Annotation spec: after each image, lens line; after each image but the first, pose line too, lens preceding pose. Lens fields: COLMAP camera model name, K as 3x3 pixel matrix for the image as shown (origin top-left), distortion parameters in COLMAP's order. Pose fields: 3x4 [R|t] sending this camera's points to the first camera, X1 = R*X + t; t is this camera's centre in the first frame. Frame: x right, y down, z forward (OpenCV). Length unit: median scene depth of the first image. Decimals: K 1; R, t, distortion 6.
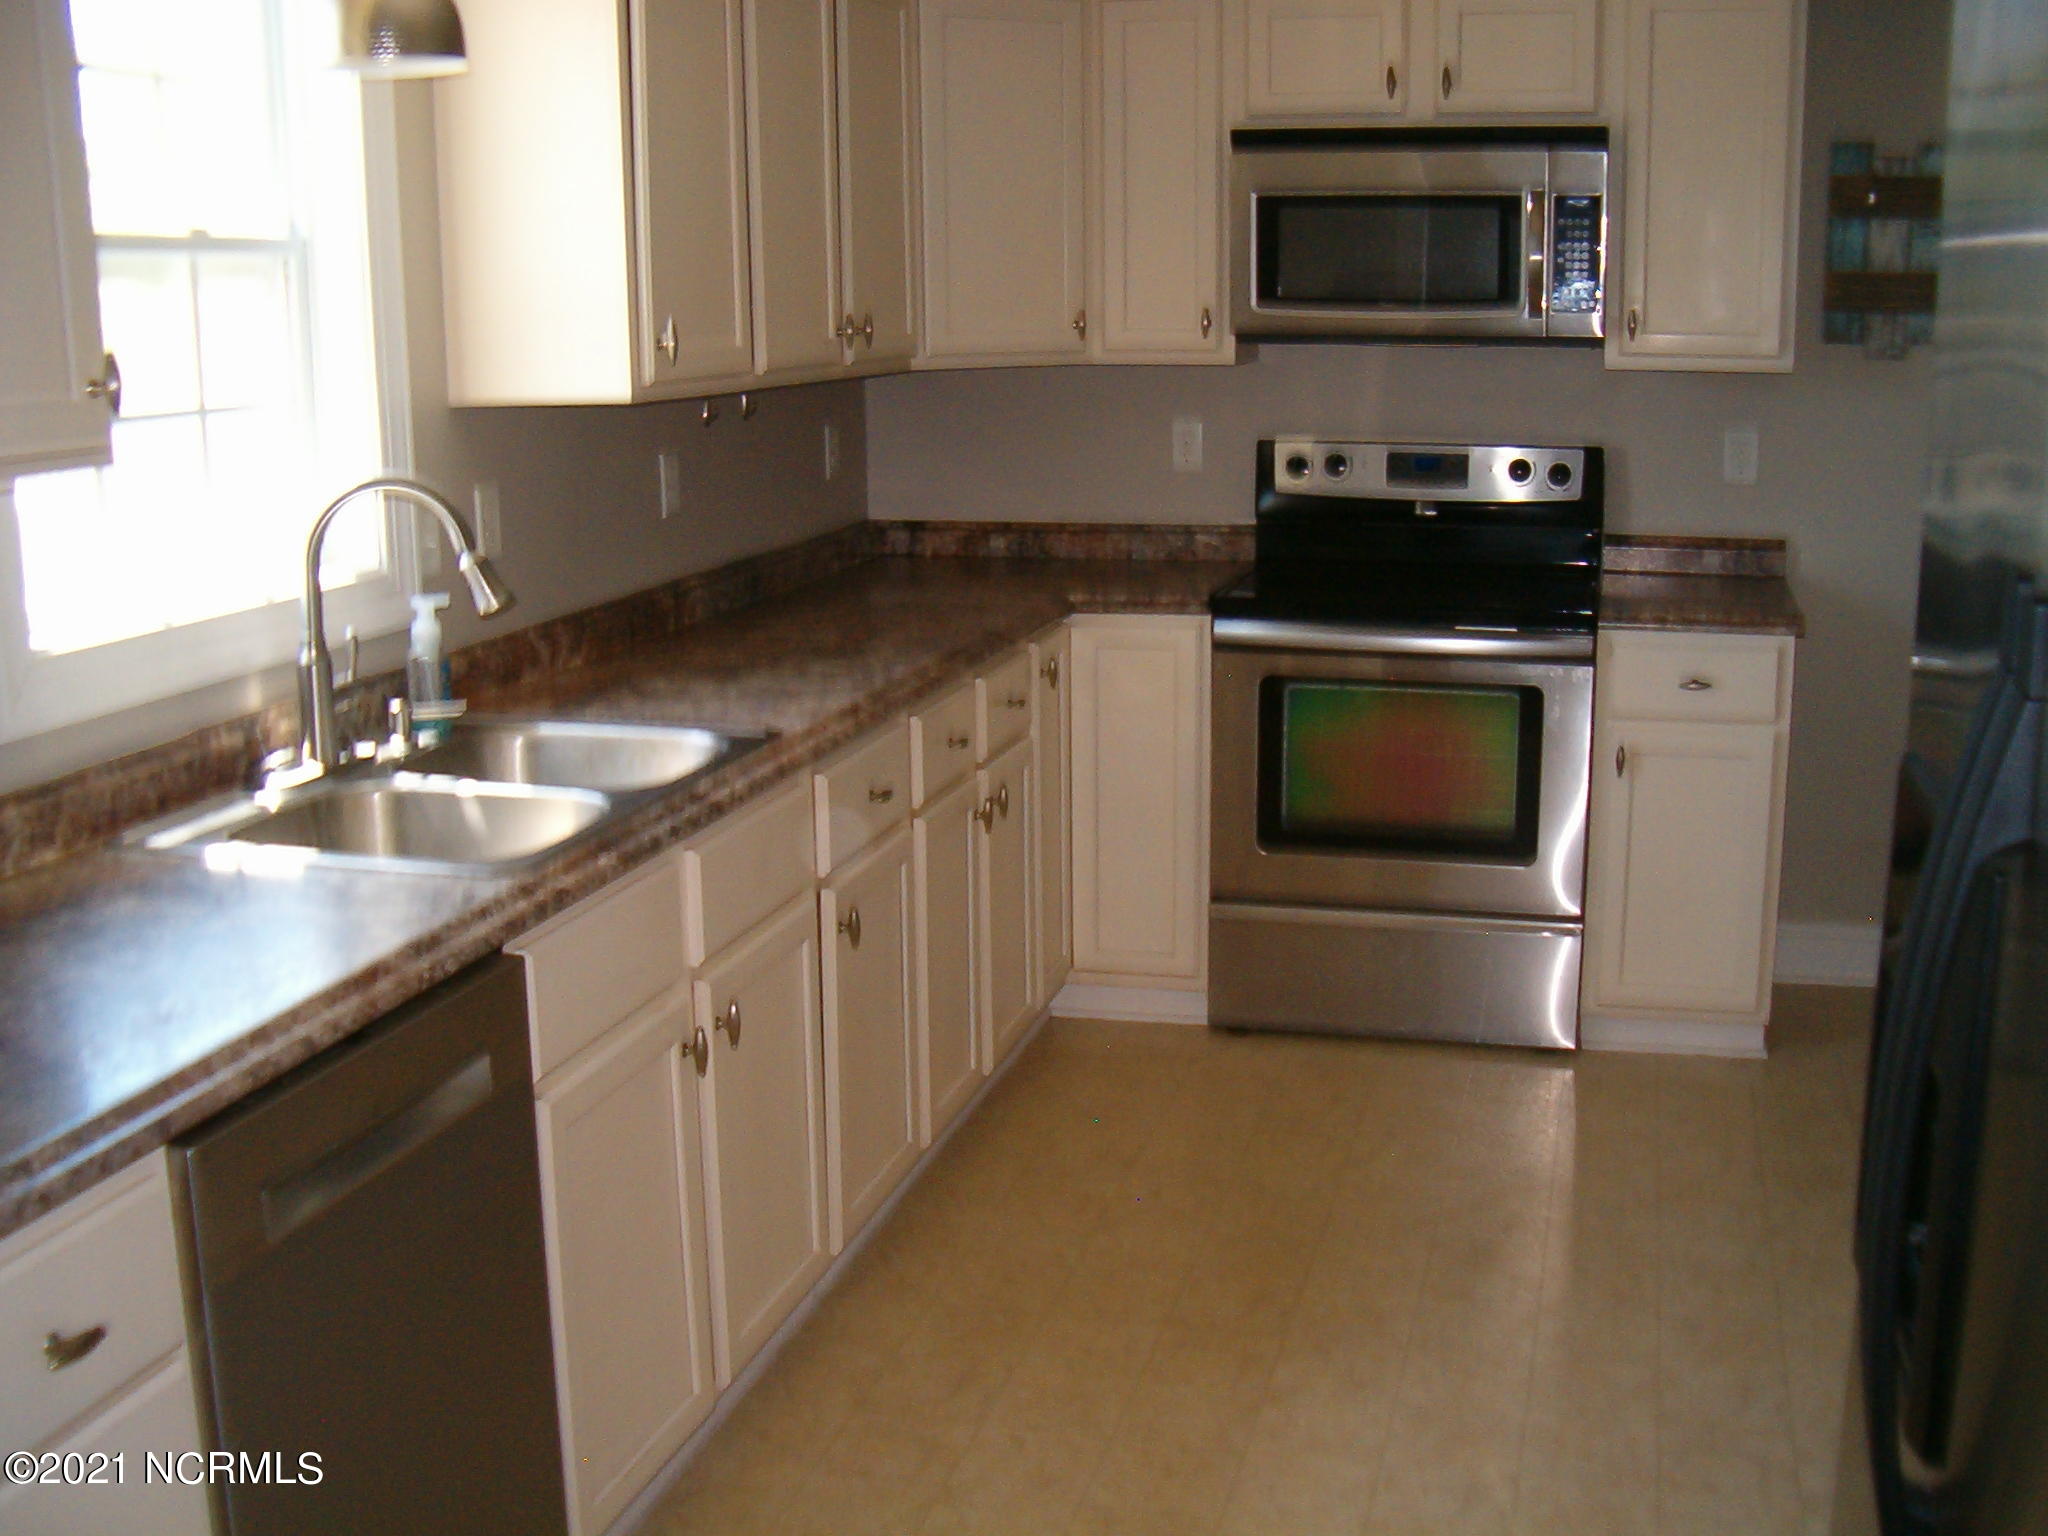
lens RADIAL K [[2321.6, 0, 1024.0], [0, 2321.6, 768.0], [0, 0, 1]] dist [-0.224998, 0.180824]
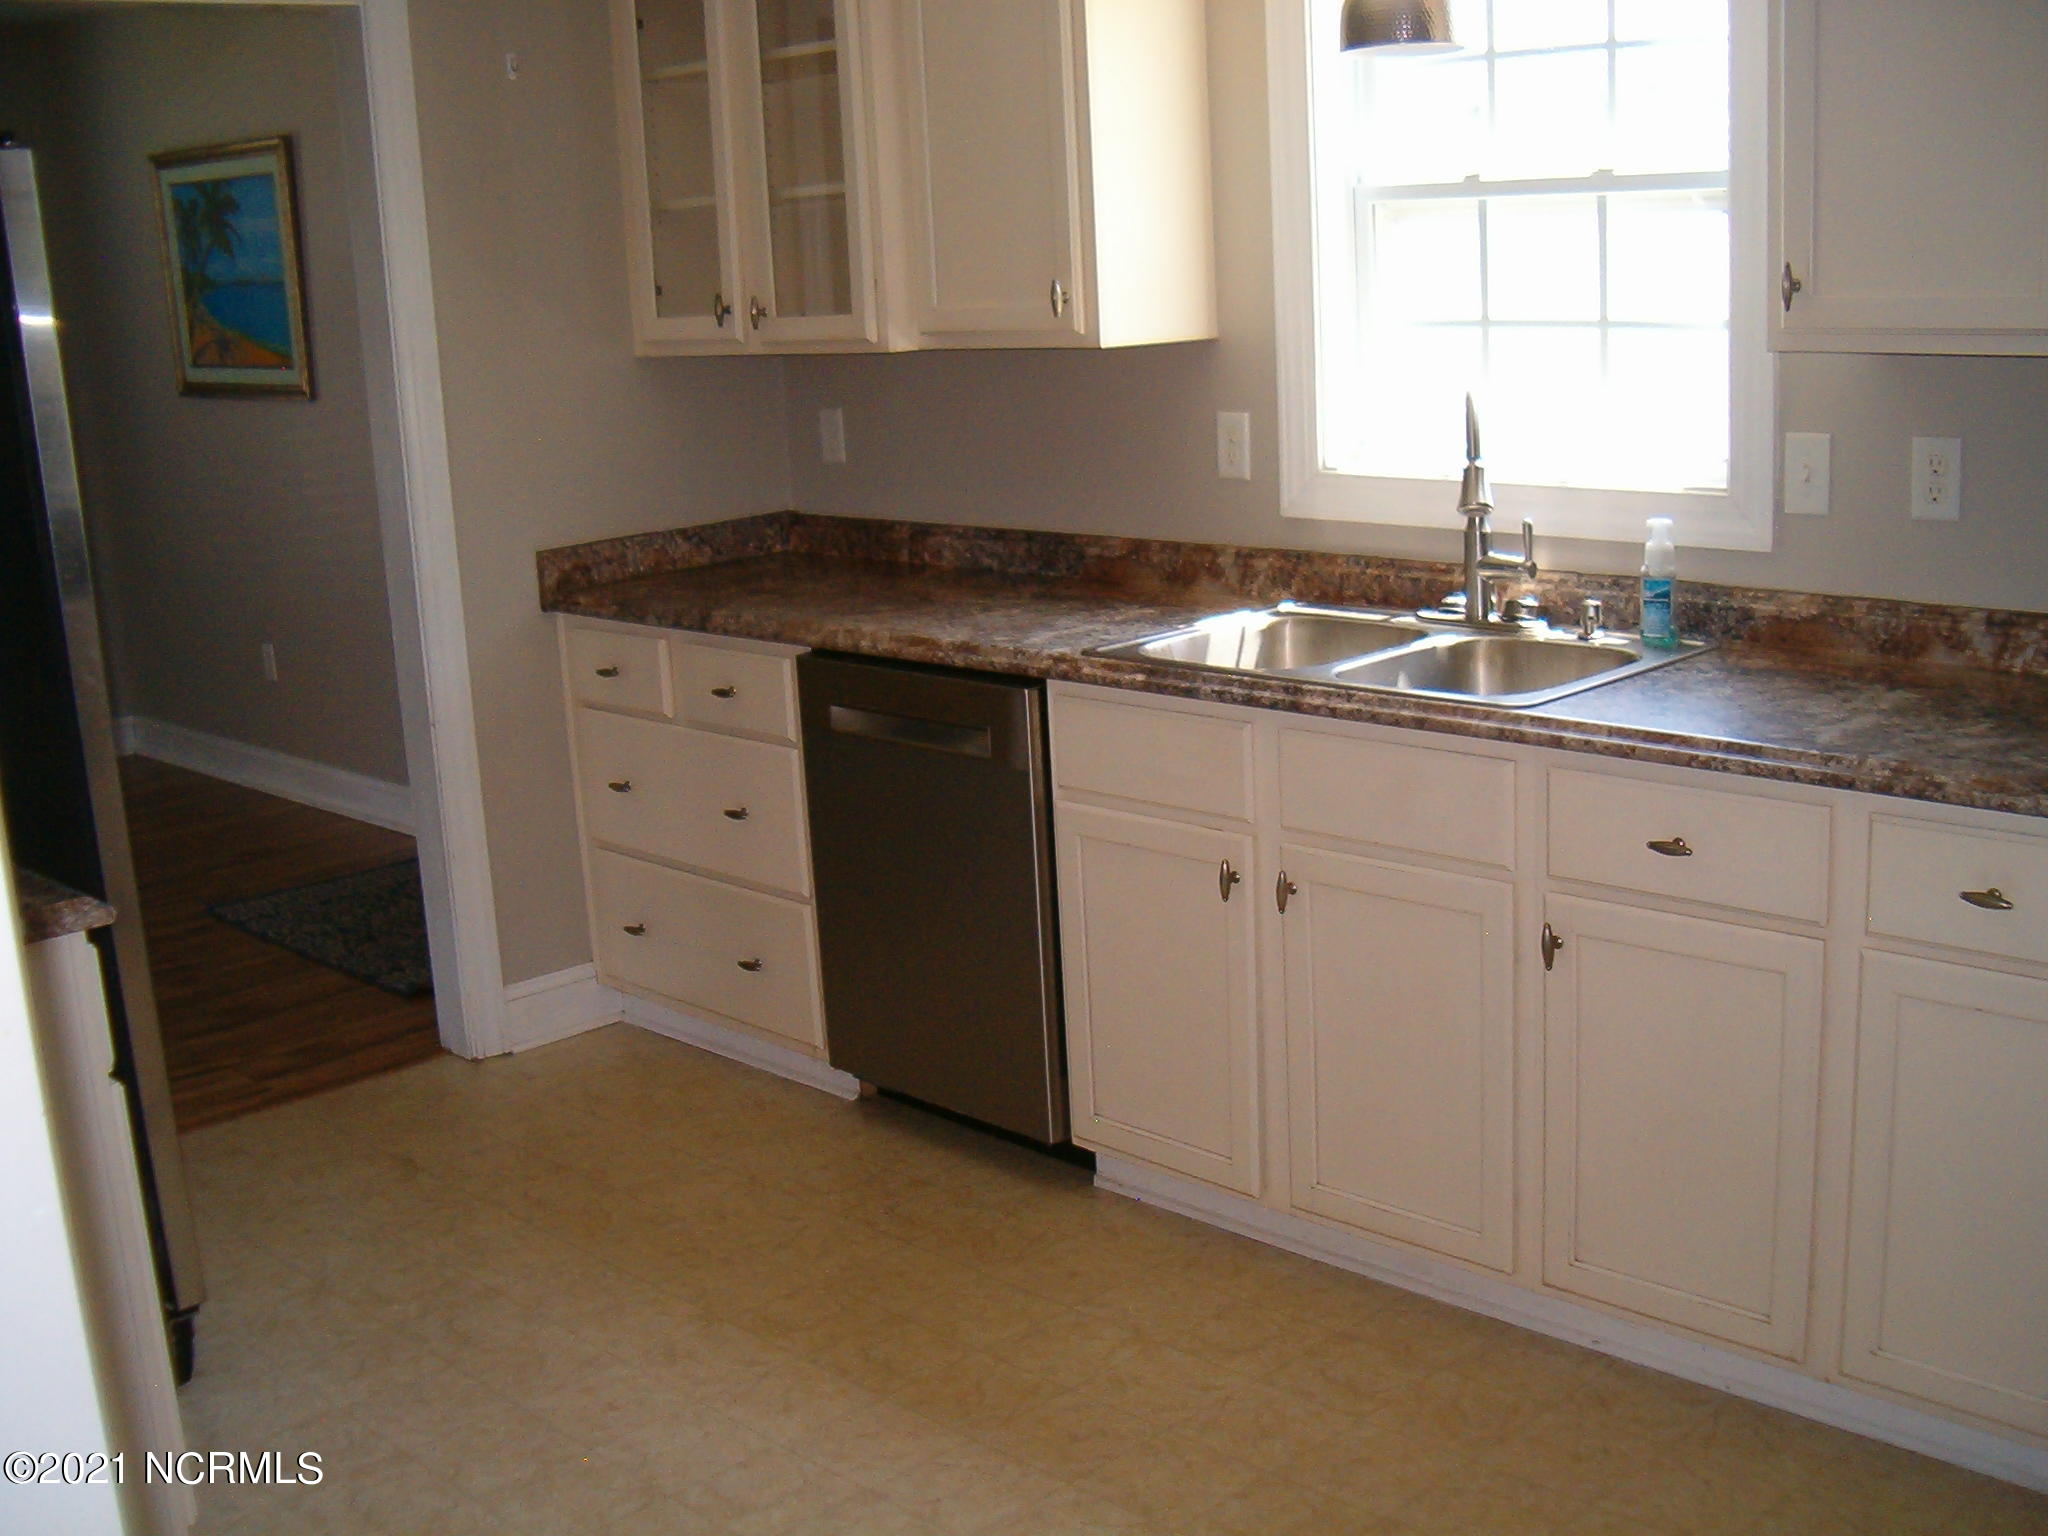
lens RADIAL K [[2321.6, 0, 1024.0], [0, 2321.6, 768.0], [0, 0, 1]] dist [-0.224998, 0.180824]
pose [[-0.492465, 0.237230, -0.837377, 0.859284], [-0.127220, 0.932179, 0.338907, -0.312558], [0.860984, 0.273431, -0.428885, 1.339687]]
